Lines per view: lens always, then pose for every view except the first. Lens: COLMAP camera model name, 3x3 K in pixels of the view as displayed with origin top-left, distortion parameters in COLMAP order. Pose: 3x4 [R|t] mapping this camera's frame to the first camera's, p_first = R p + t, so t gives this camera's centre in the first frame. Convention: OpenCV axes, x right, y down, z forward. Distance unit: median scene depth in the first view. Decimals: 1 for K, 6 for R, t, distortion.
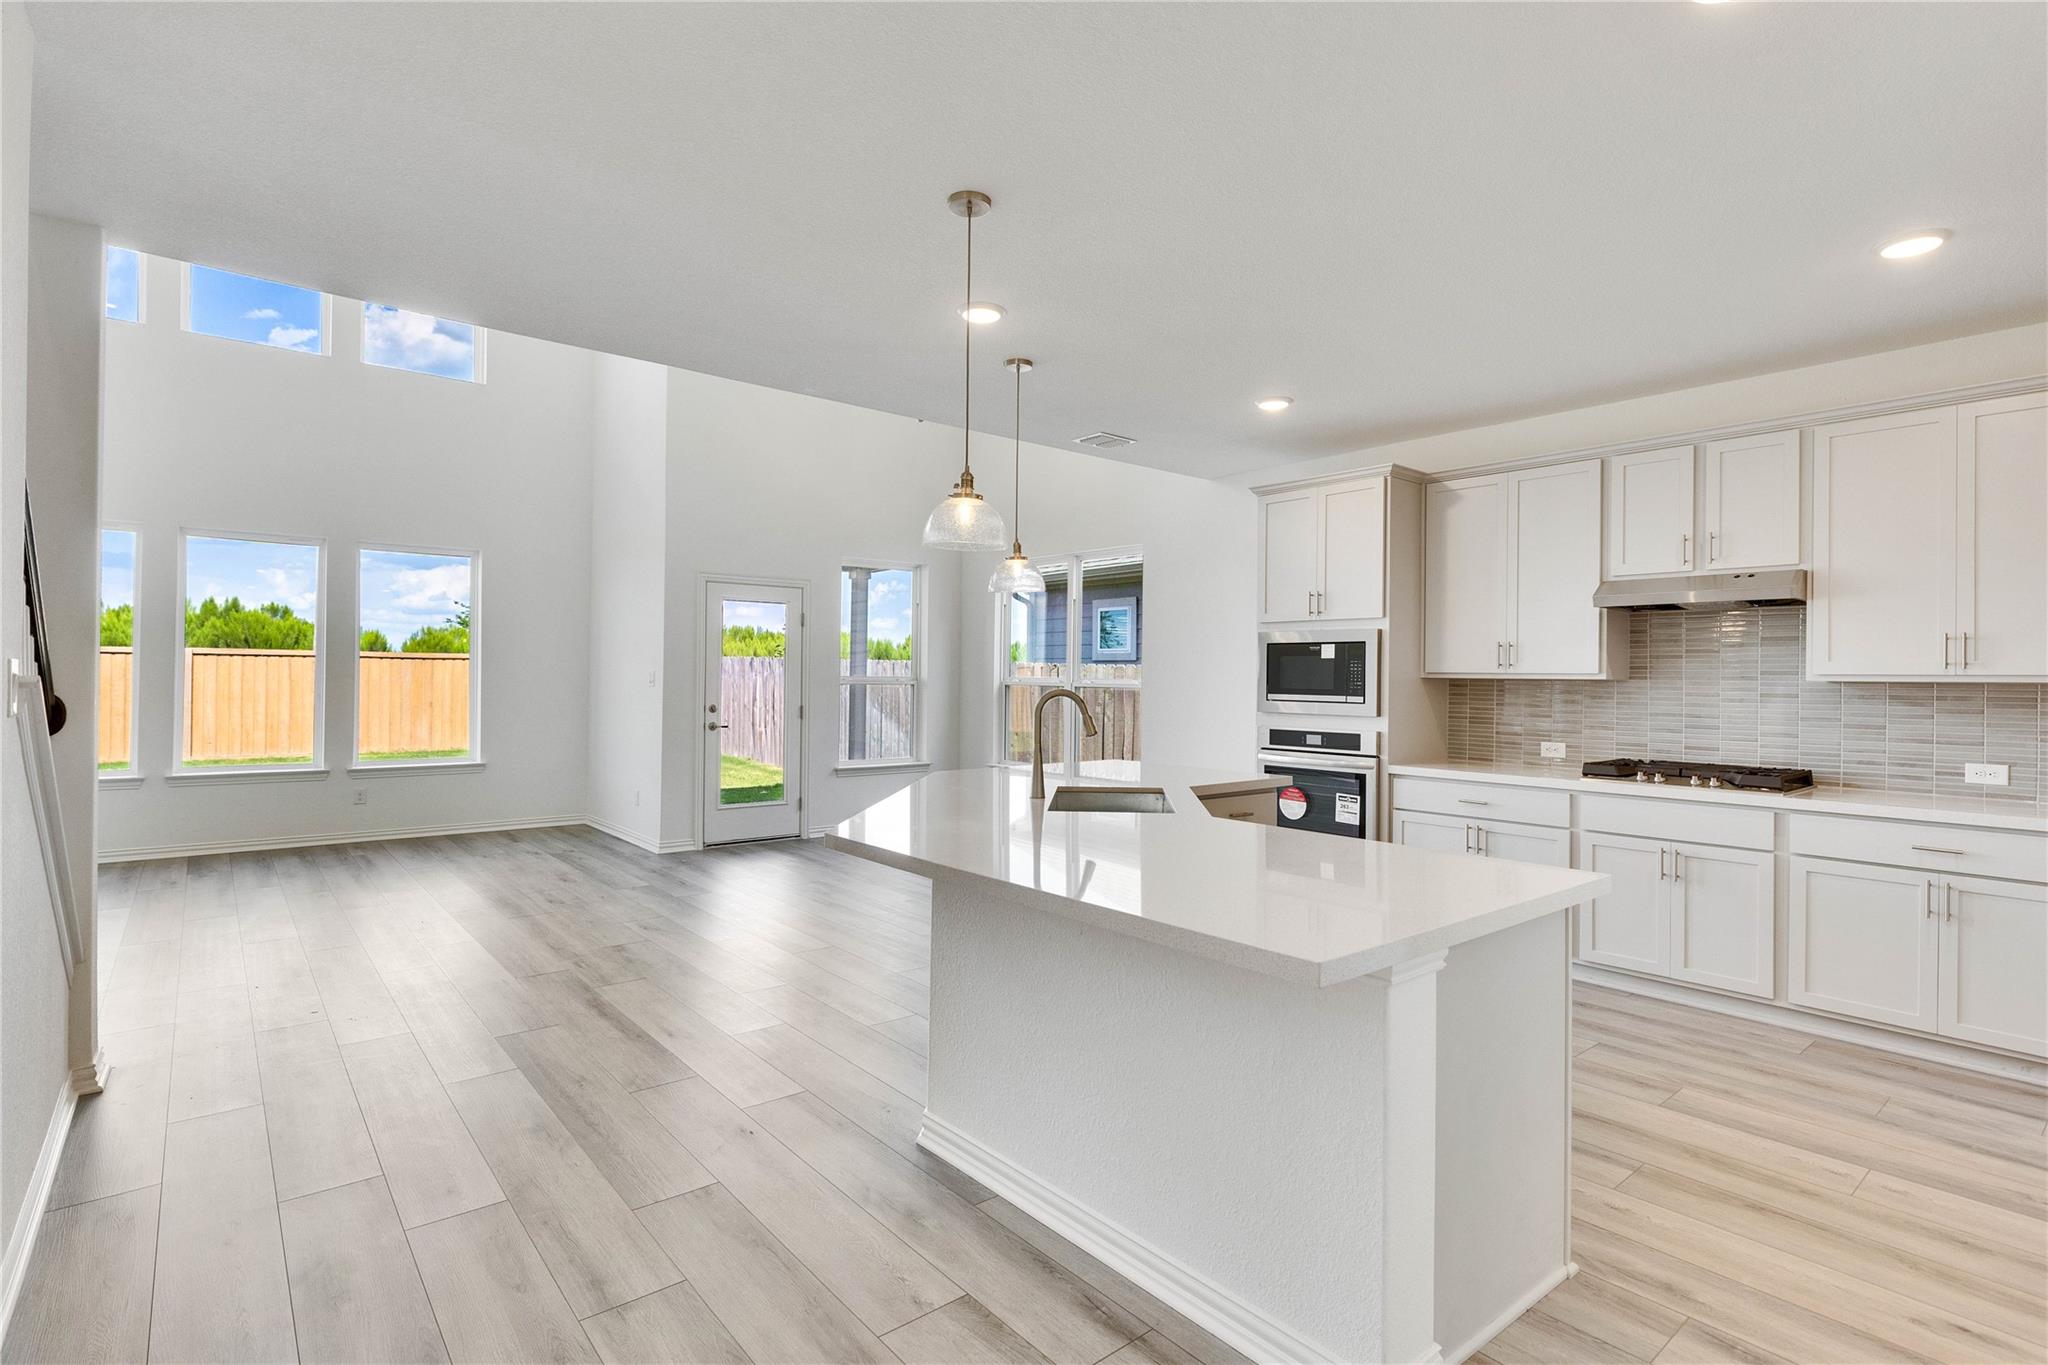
lens RADIAL K [[990.8, 0, 1024.0], [0, 990.8, 682.5], [0, 0, 1]] dist [0.000102, -0.000005]
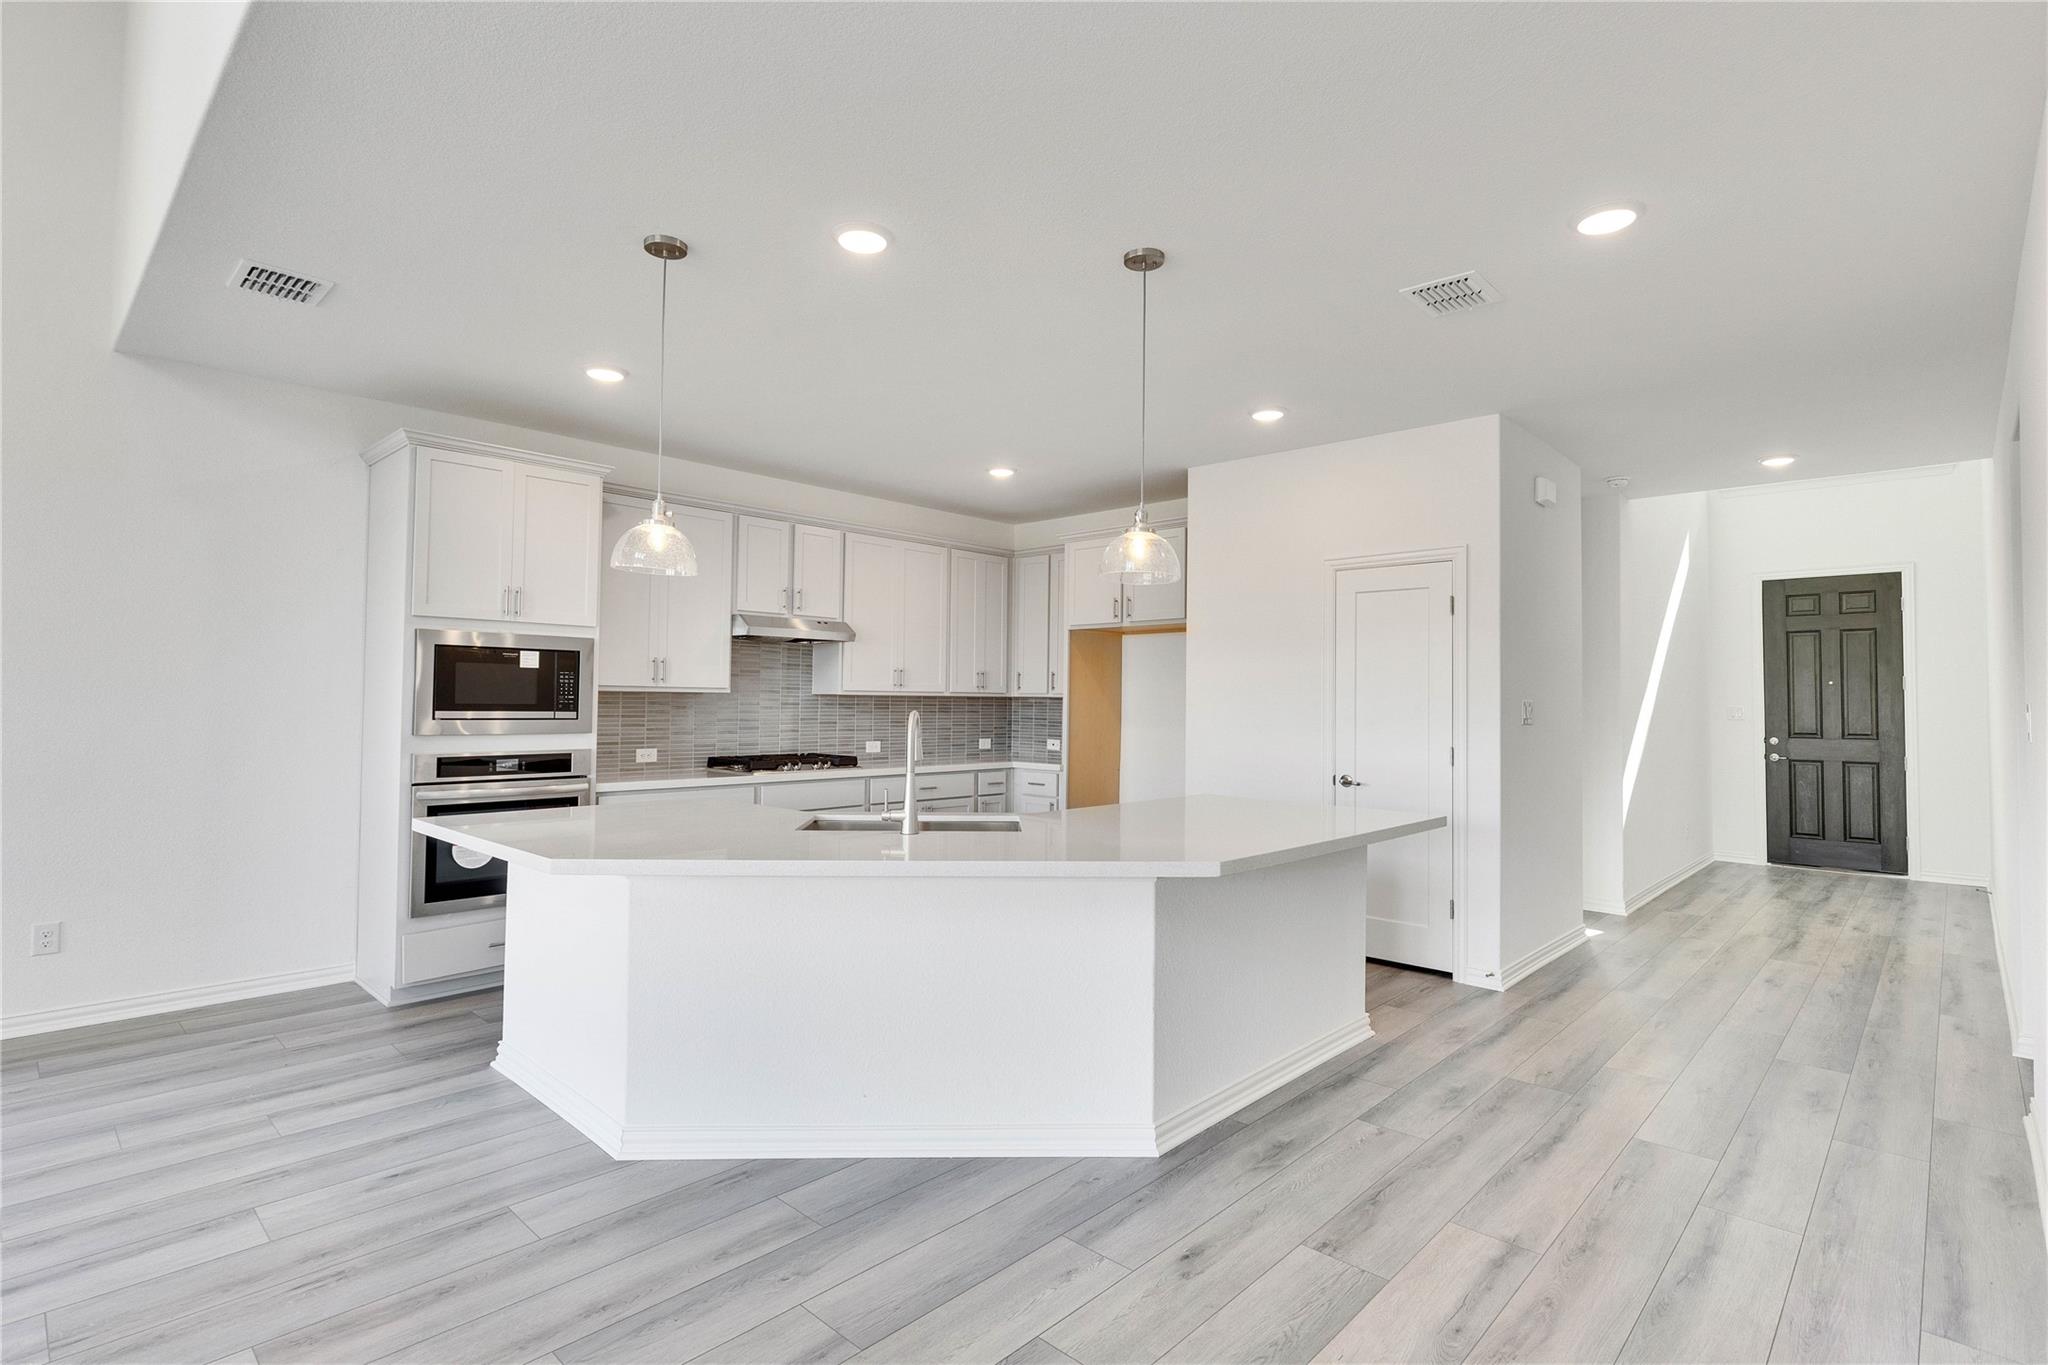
lens RADIAL K [[998.5, 0, 1024.1], [0, 998.5, 704.1], [0, 0, 1]] dist [-0.001058, -0.000195]
pose [[-0.122552, -0.016667, 0.992322, -0.616457], [-0.008255, 0.999842, 0.015774, -0.010592], [-0.992428, -0.006258, -0.122670, 0.704860]]
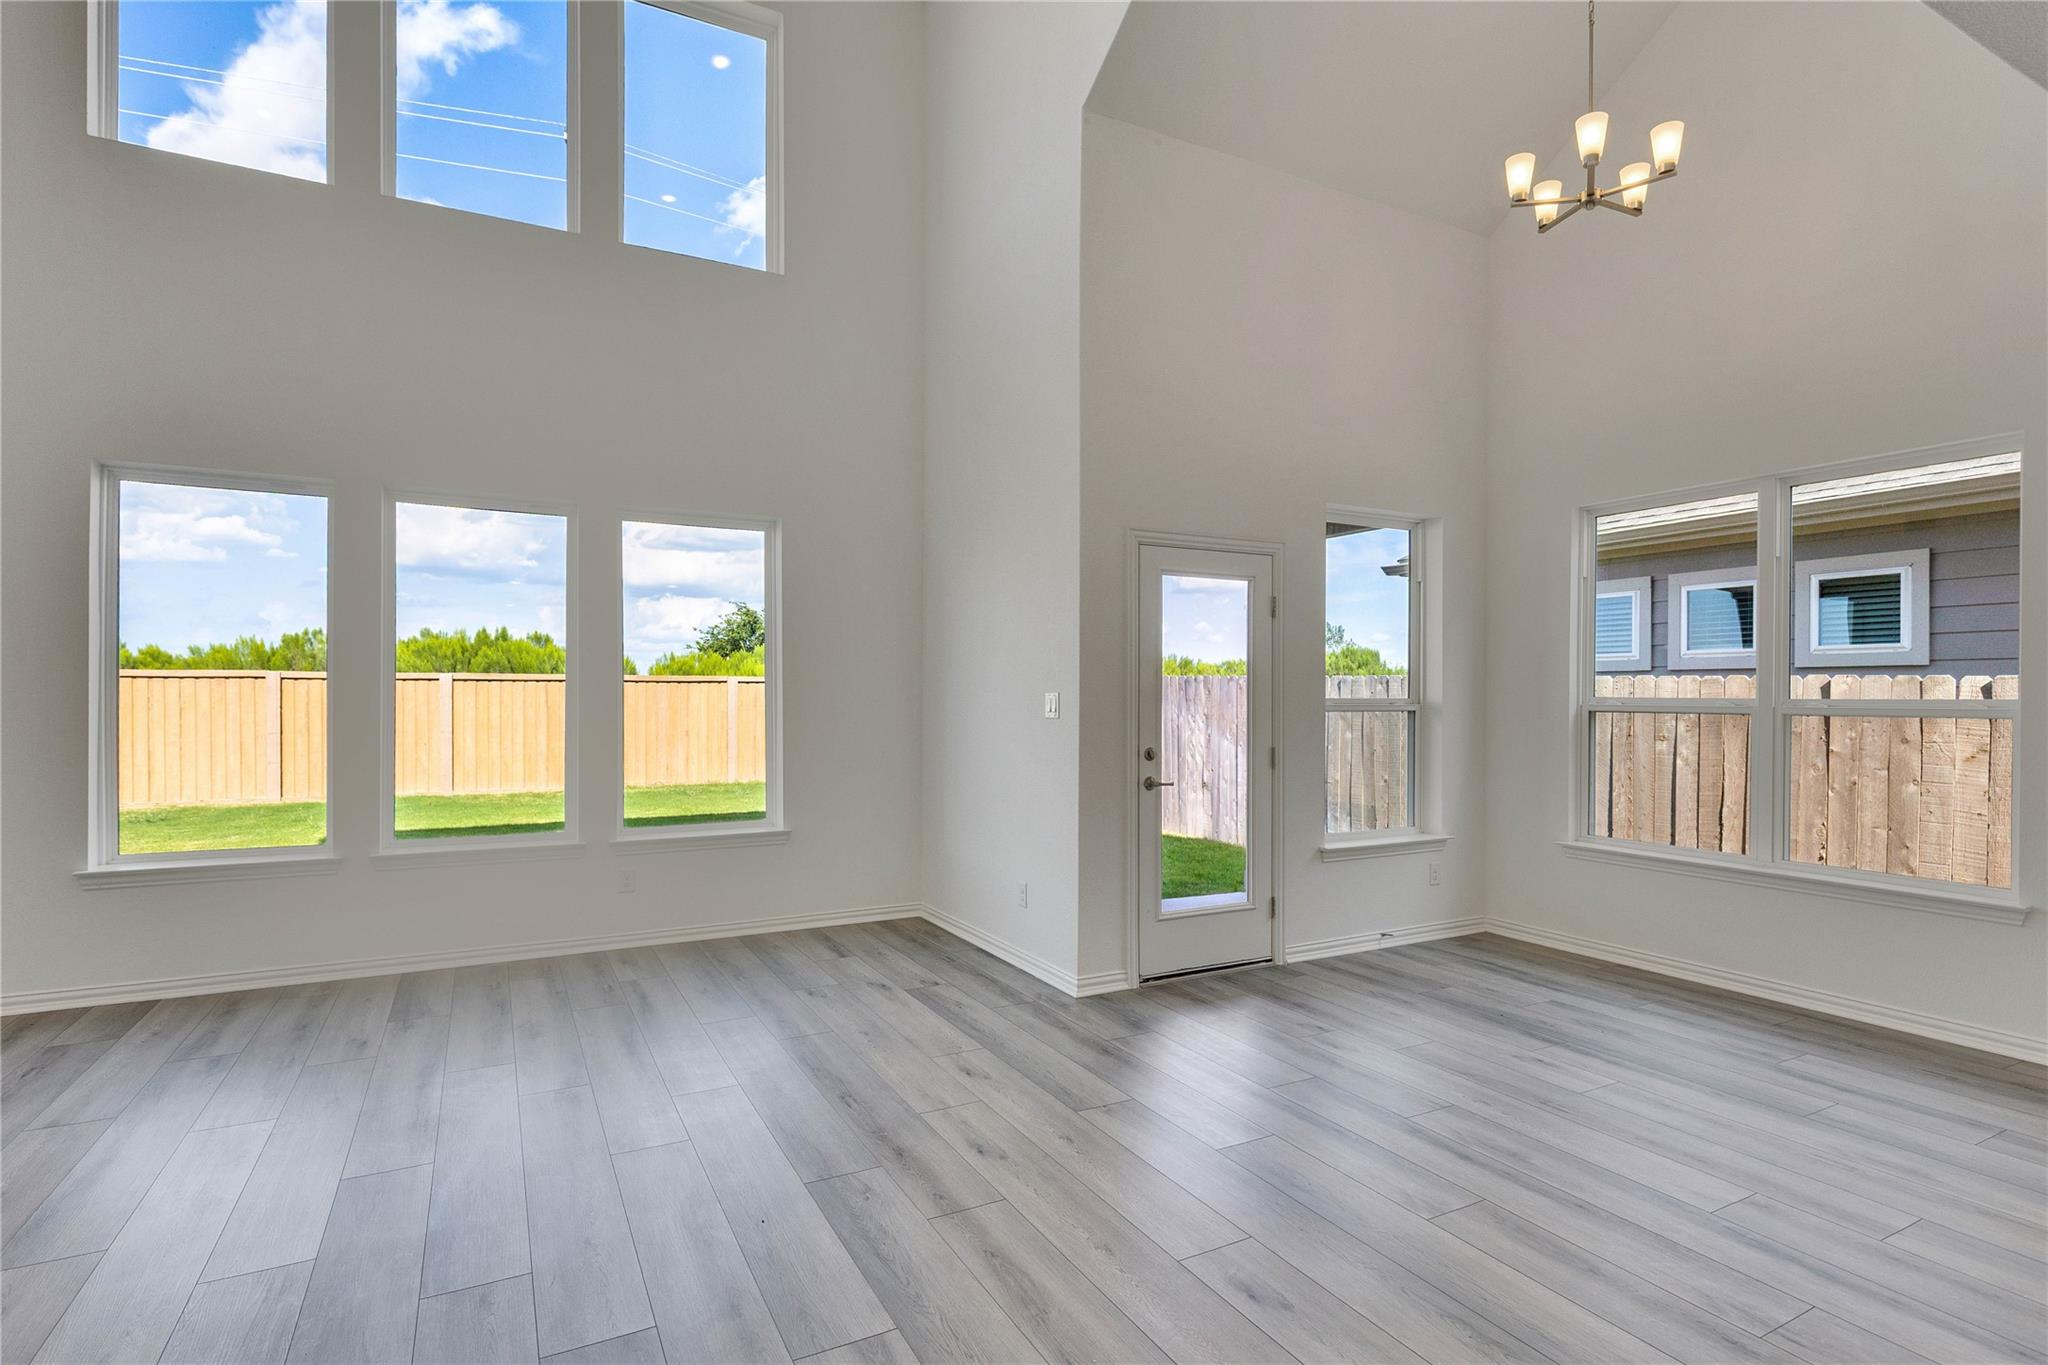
lens RADIAL K [[998.5, 0, 1024.1], [0, 998.5, 704.1], [0, 0, 1]] dist [-0.001058, -0.000195]
pose [[0.980573, -0.008030, -0.195991, -0.403955], [0.008391, 0.999964, 0.001011, -0.008508], [0.195976, -0.002636, 0.980605, 0.575902]]
